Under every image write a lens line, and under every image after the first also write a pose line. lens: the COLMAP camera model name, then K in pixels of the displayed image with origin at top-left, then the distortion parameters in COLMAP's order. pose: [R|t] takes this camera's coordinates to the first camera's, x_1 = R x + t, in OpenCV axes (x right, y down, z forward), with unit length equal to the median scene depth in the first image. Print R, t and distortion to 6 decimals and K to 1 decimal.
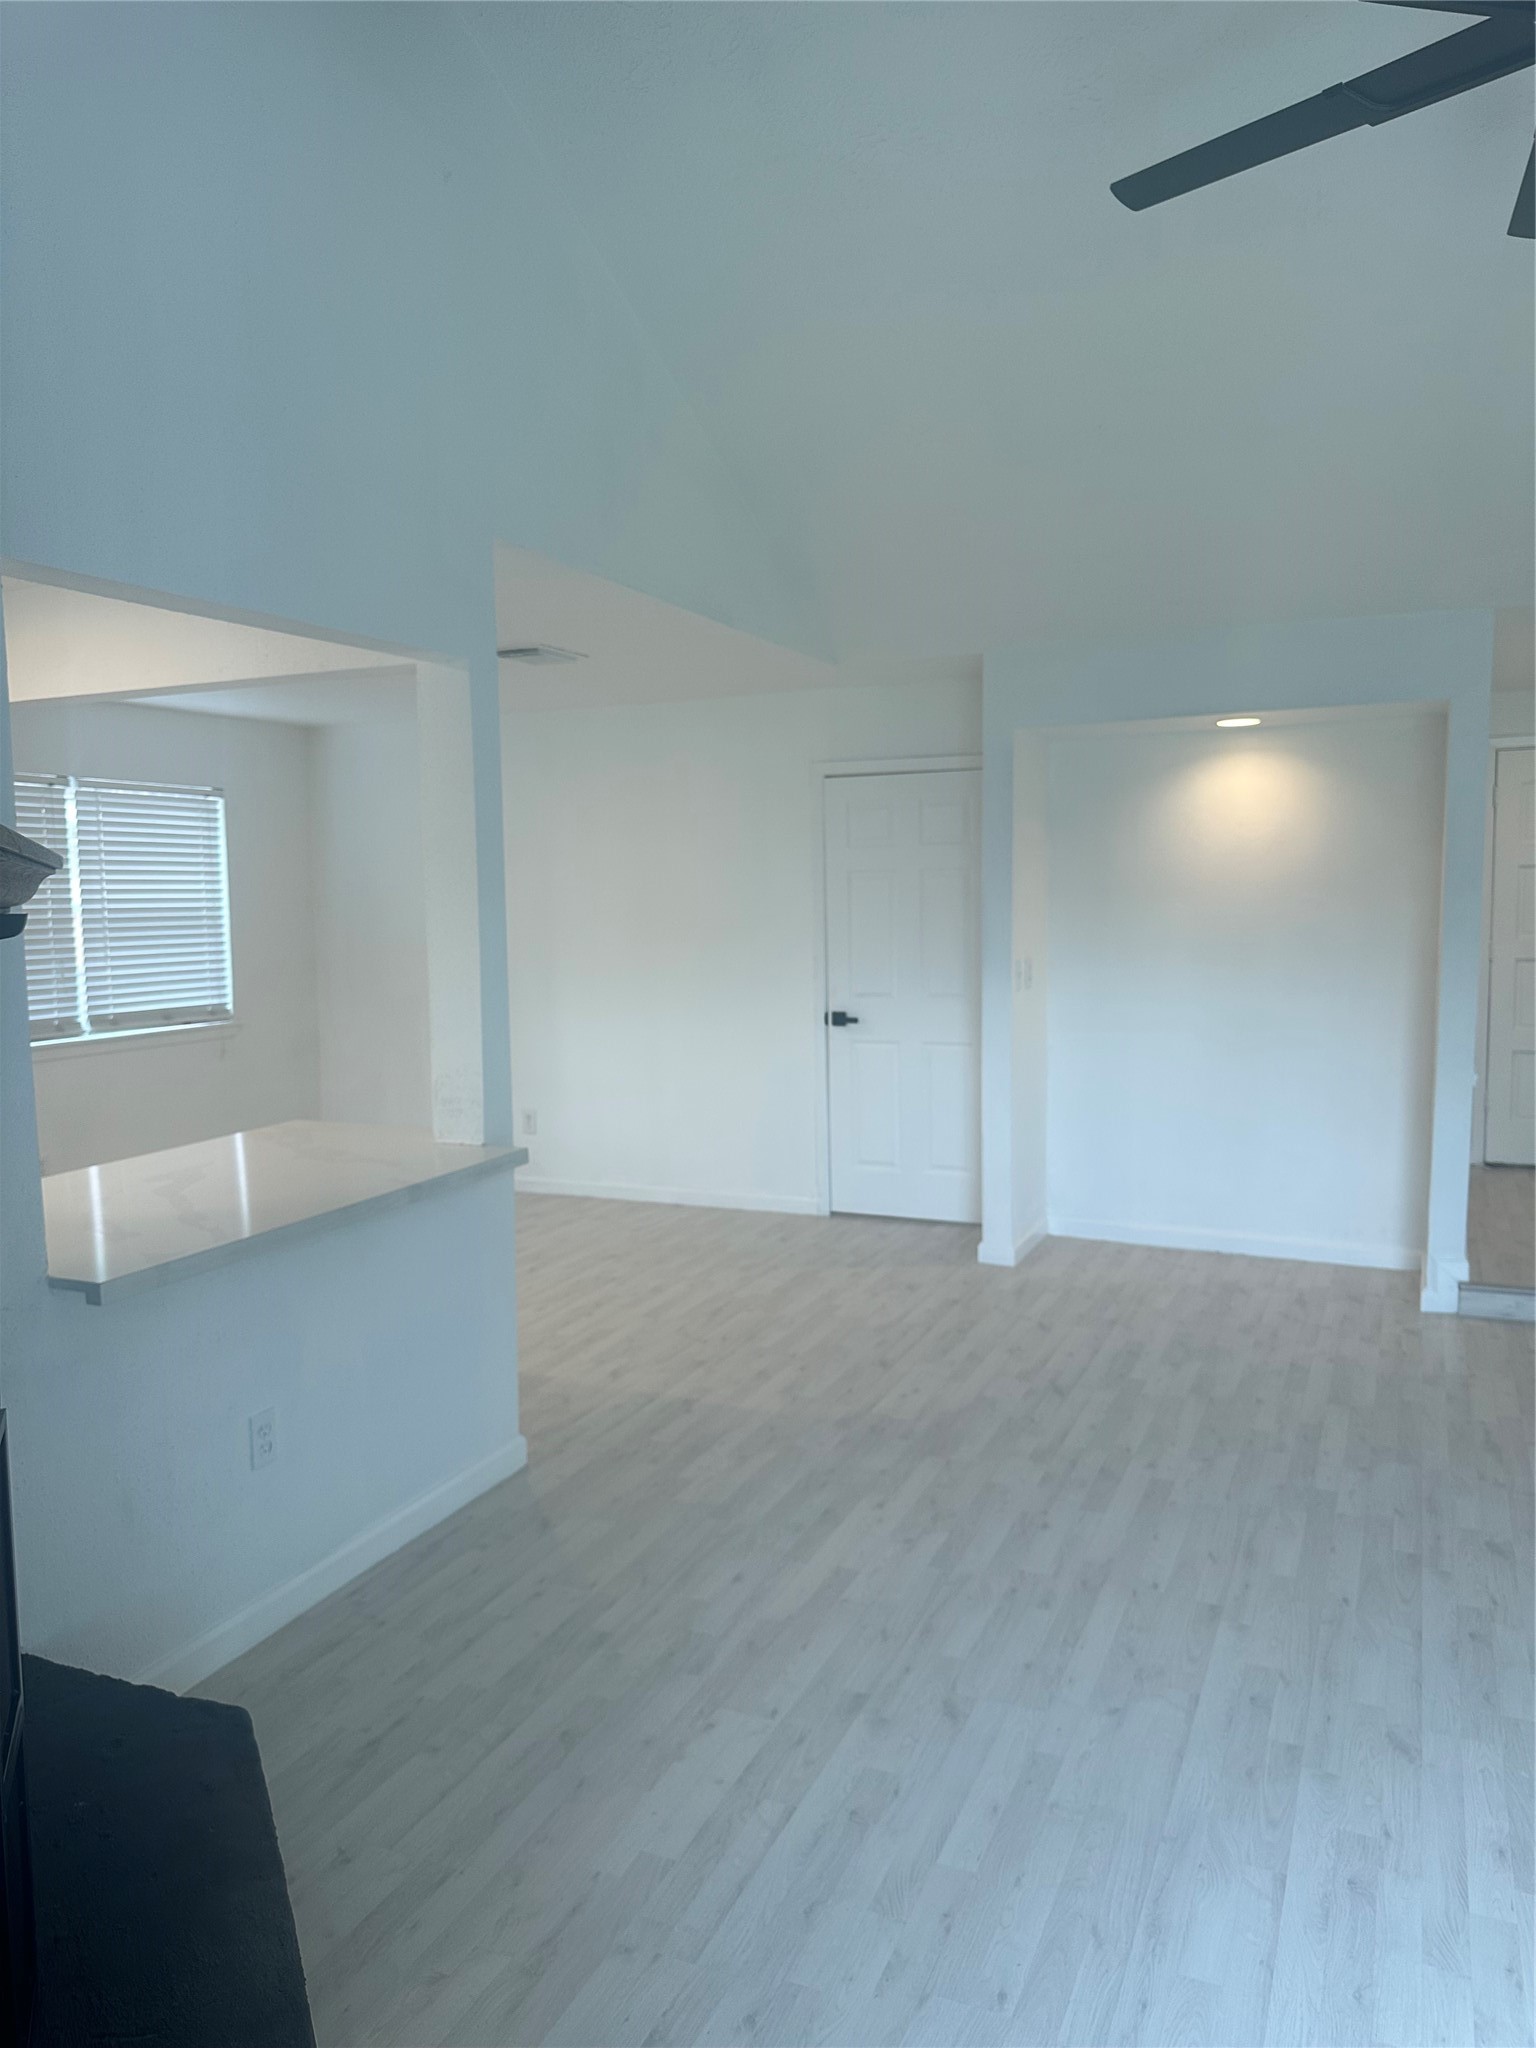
lens RADIAL K [[1450.9, 0, 773.1], [0, 1450.9, 1023.6], [0, 0, 1]] dist [0.094184, -0.163392]
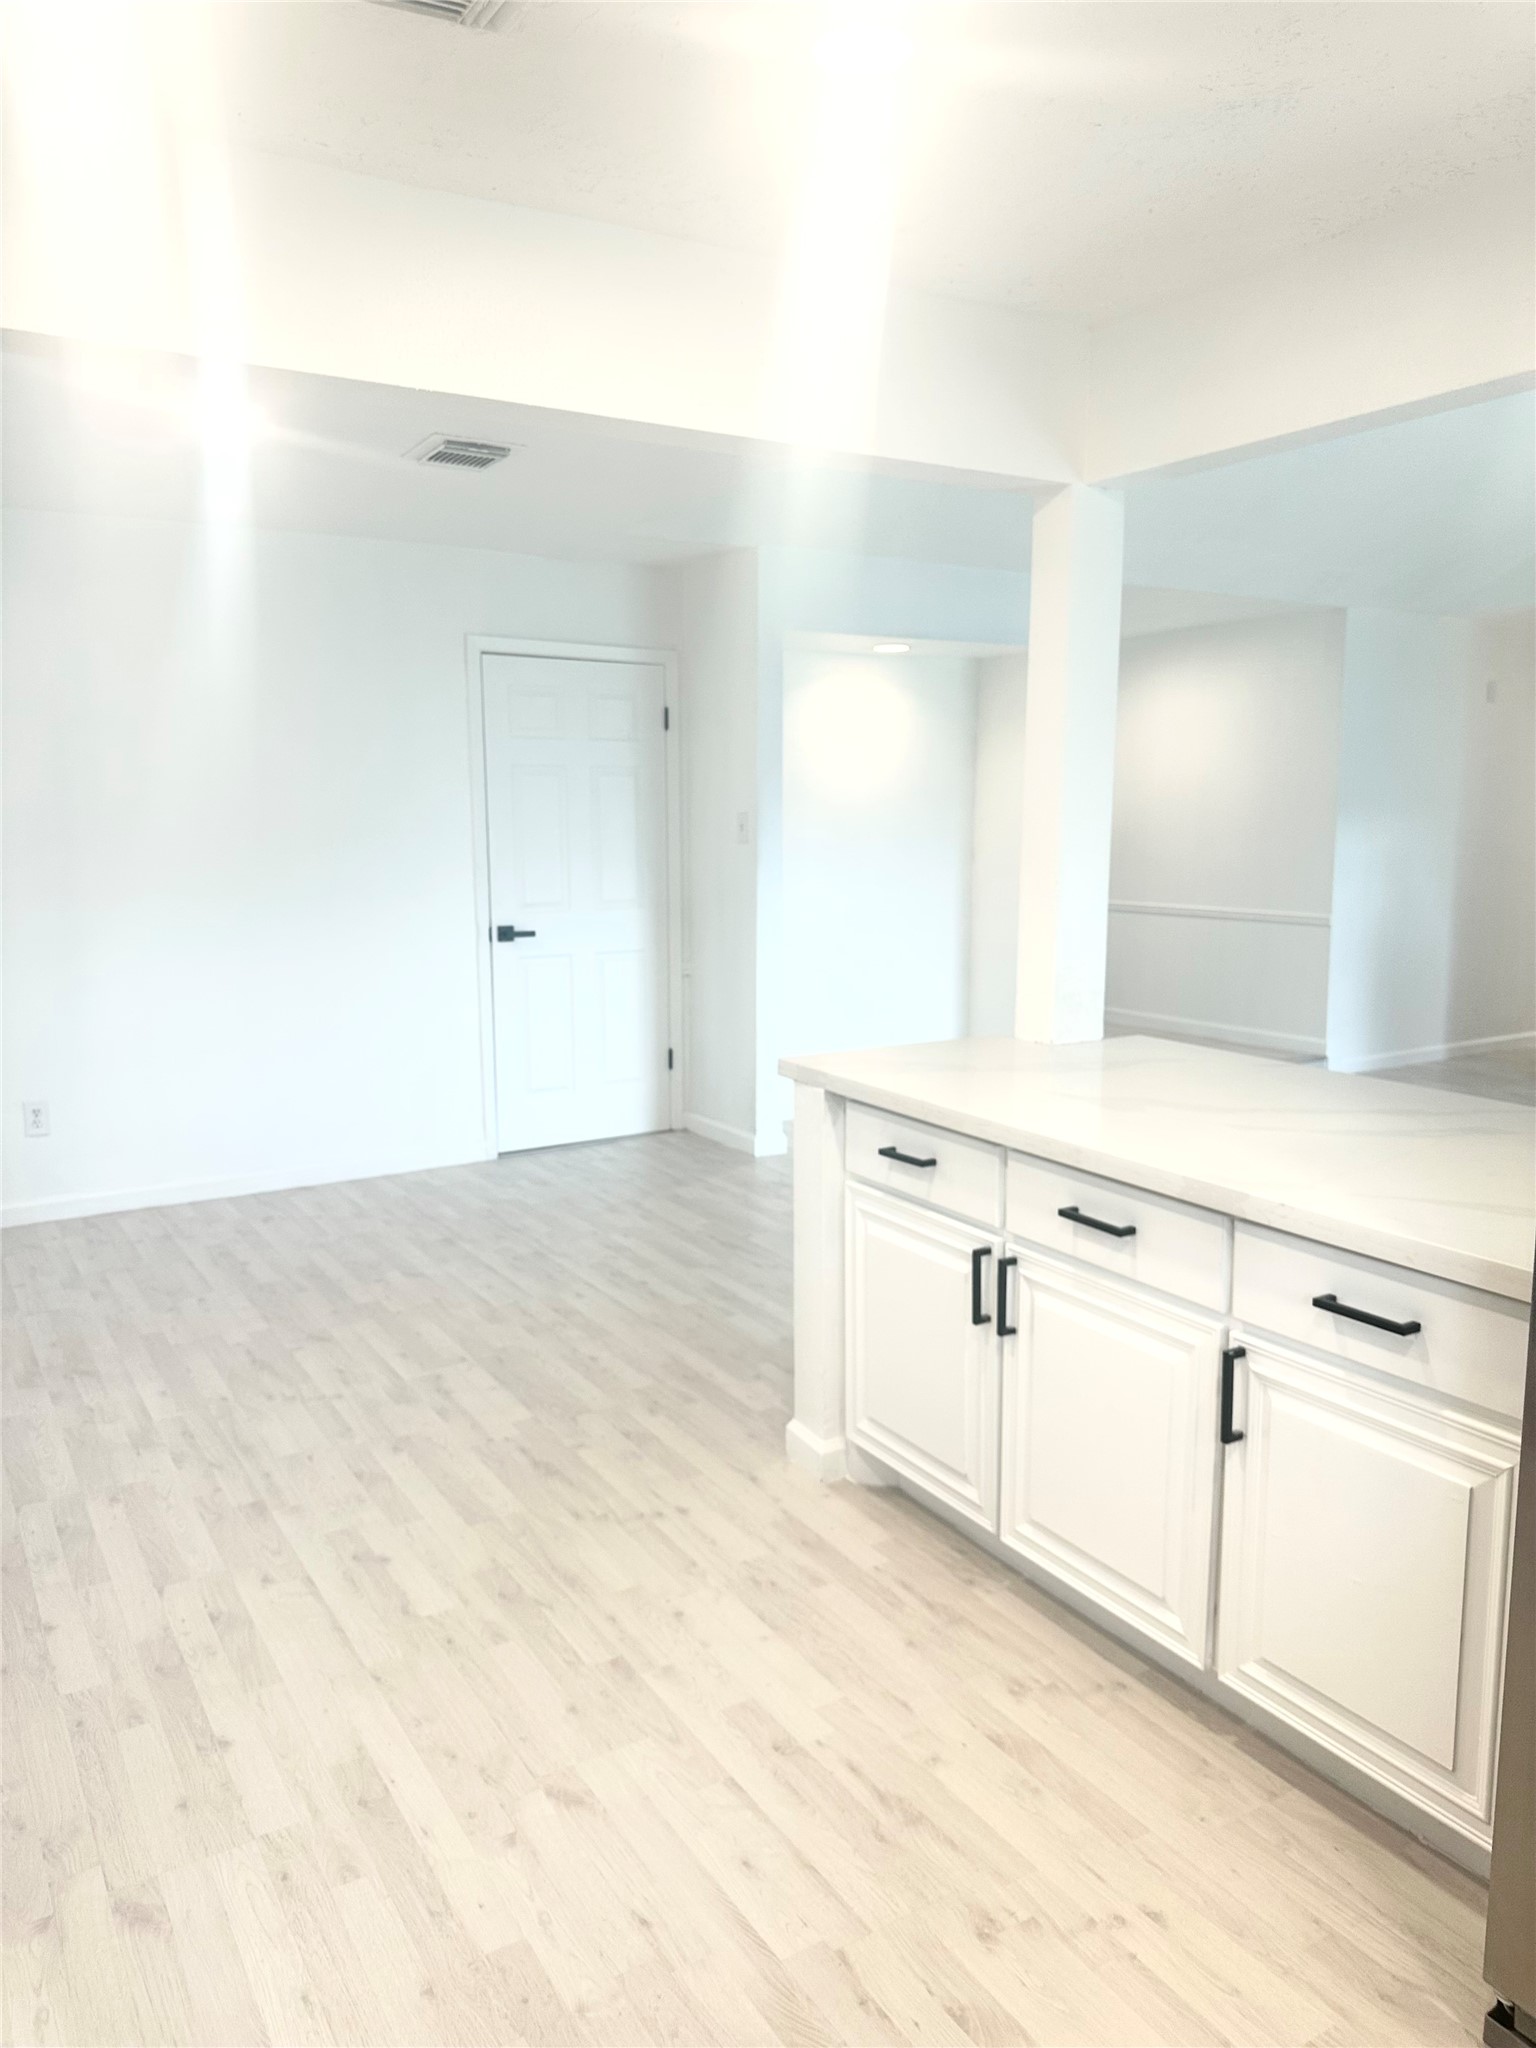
lens RADIAL K [[1436.5, 0, 766.7], [0, 1436.5, 1015.1], [0, 0, 1]] dist [0.097784, -0.156301]
pose [[0.567785, -0.101297, 0.816921, -0.753960], [0.073423, 0.994676, 0.072308, -0.007597], [-0.819896, 0.018926, 0.572200, 0.472114]]
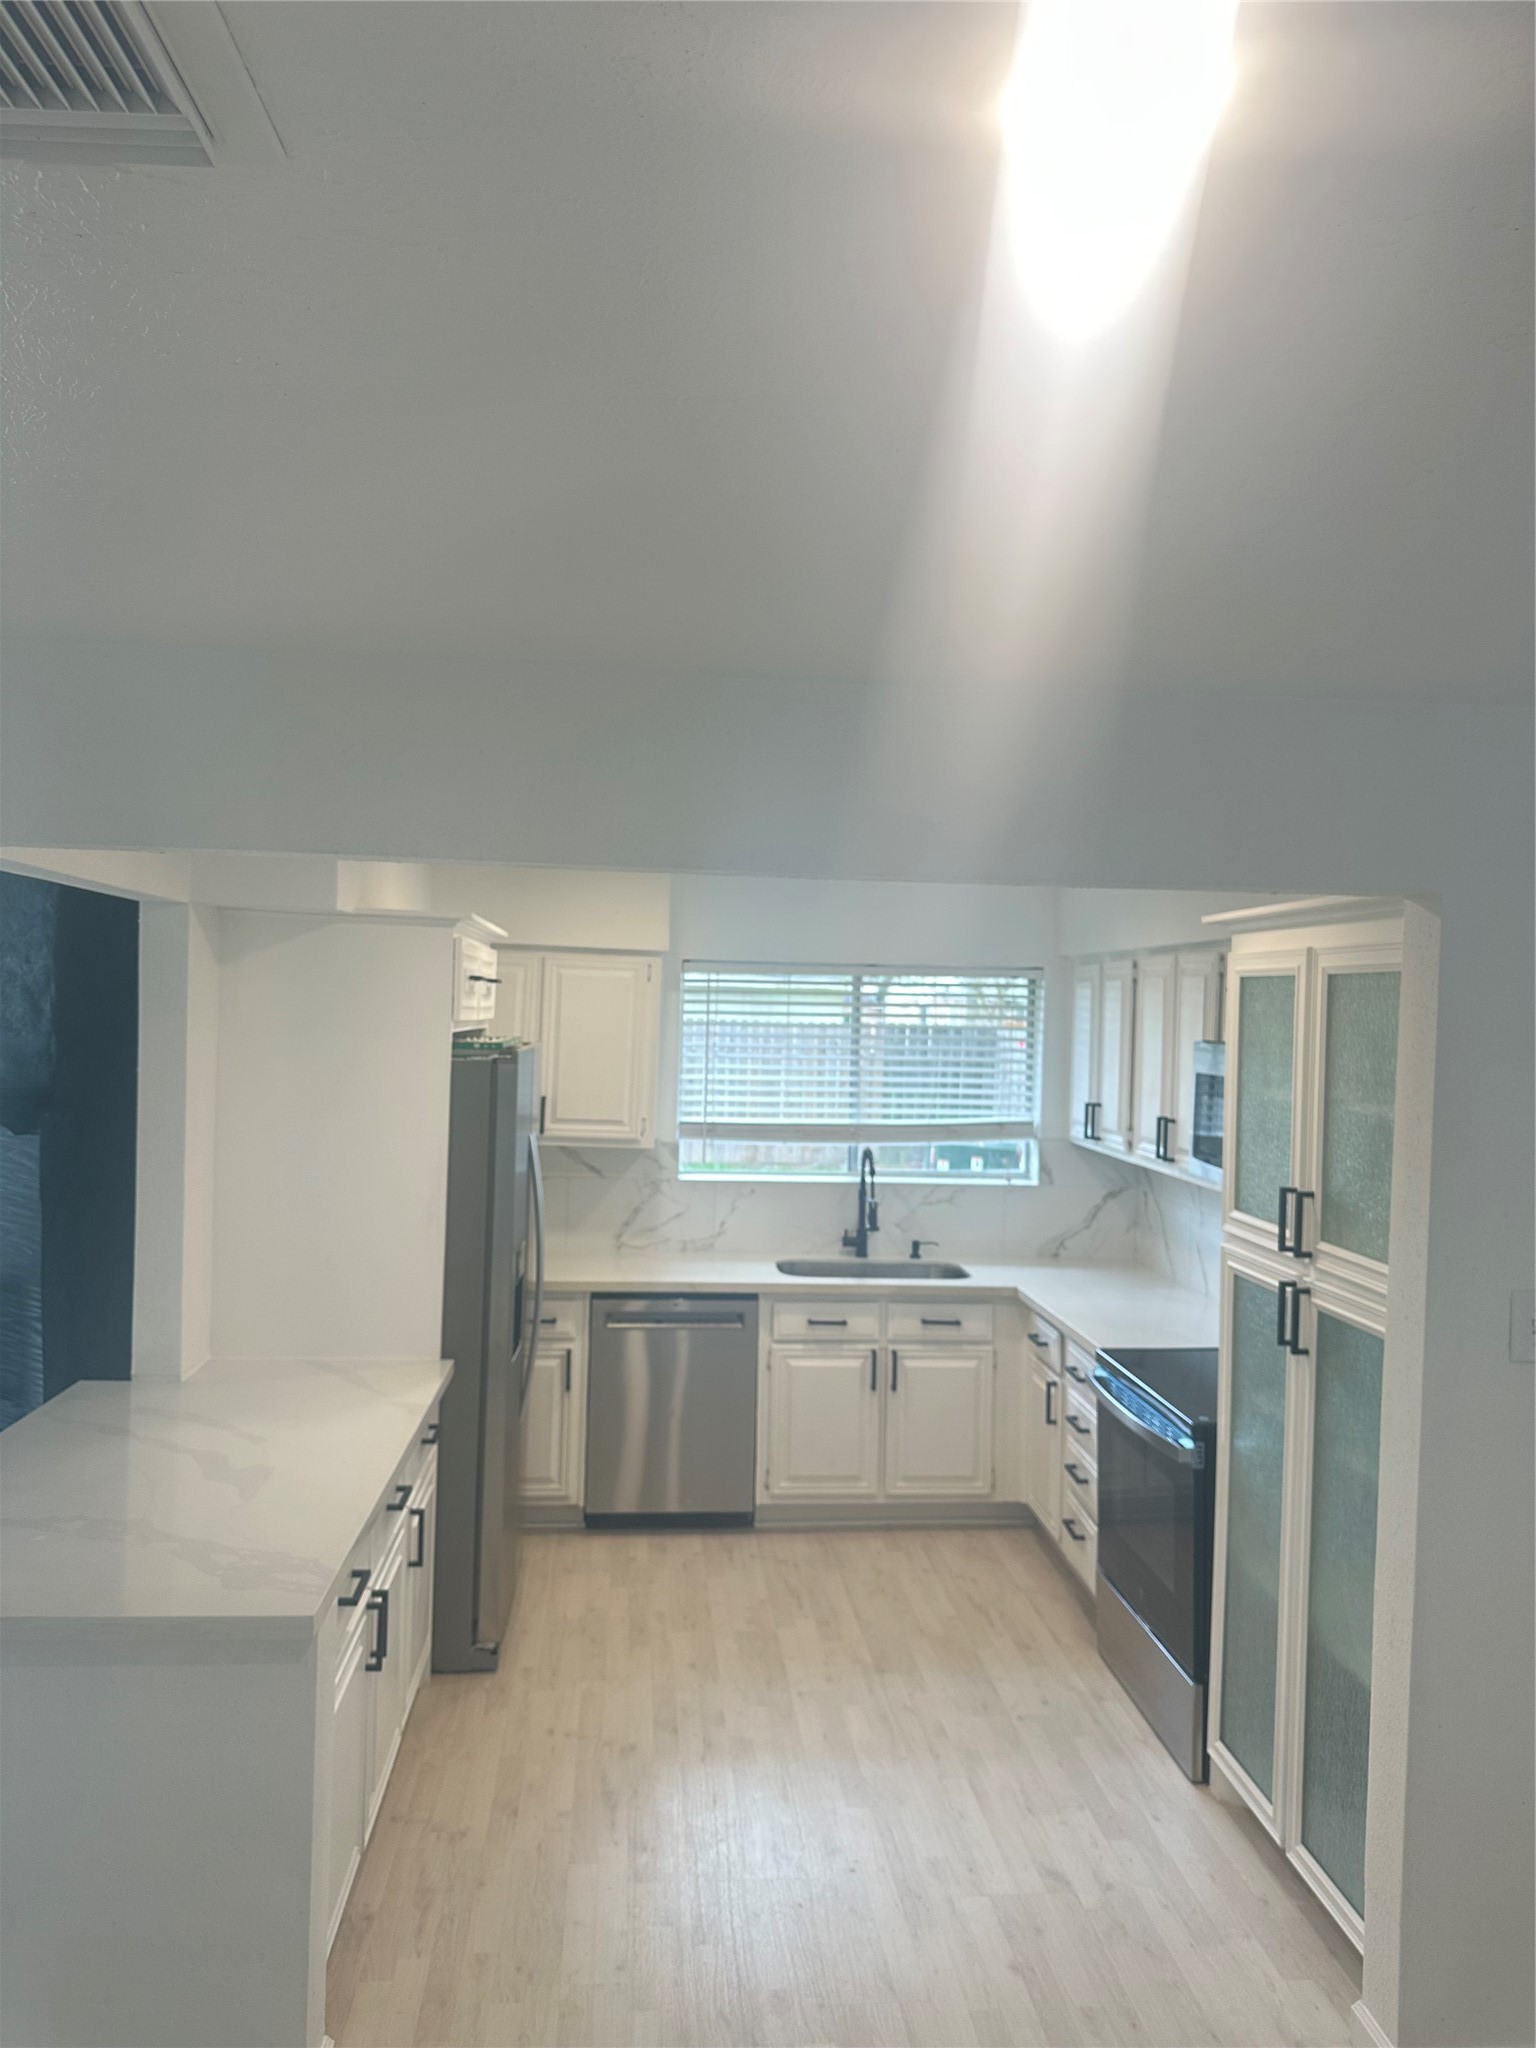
lens RADIAL K [[1443.9, 0, 734.1], [0, 1443.9, 1018.3], [0, 0, 1]] dist [0.149052, -0.245552]
pose [[-0.886537, -0.002853, -0.462650, -0.167396], [-0.054574, 0.993644, 0.098449, -0.179556], [0.459429, 0.112528, -0.881058, 1.250379]]
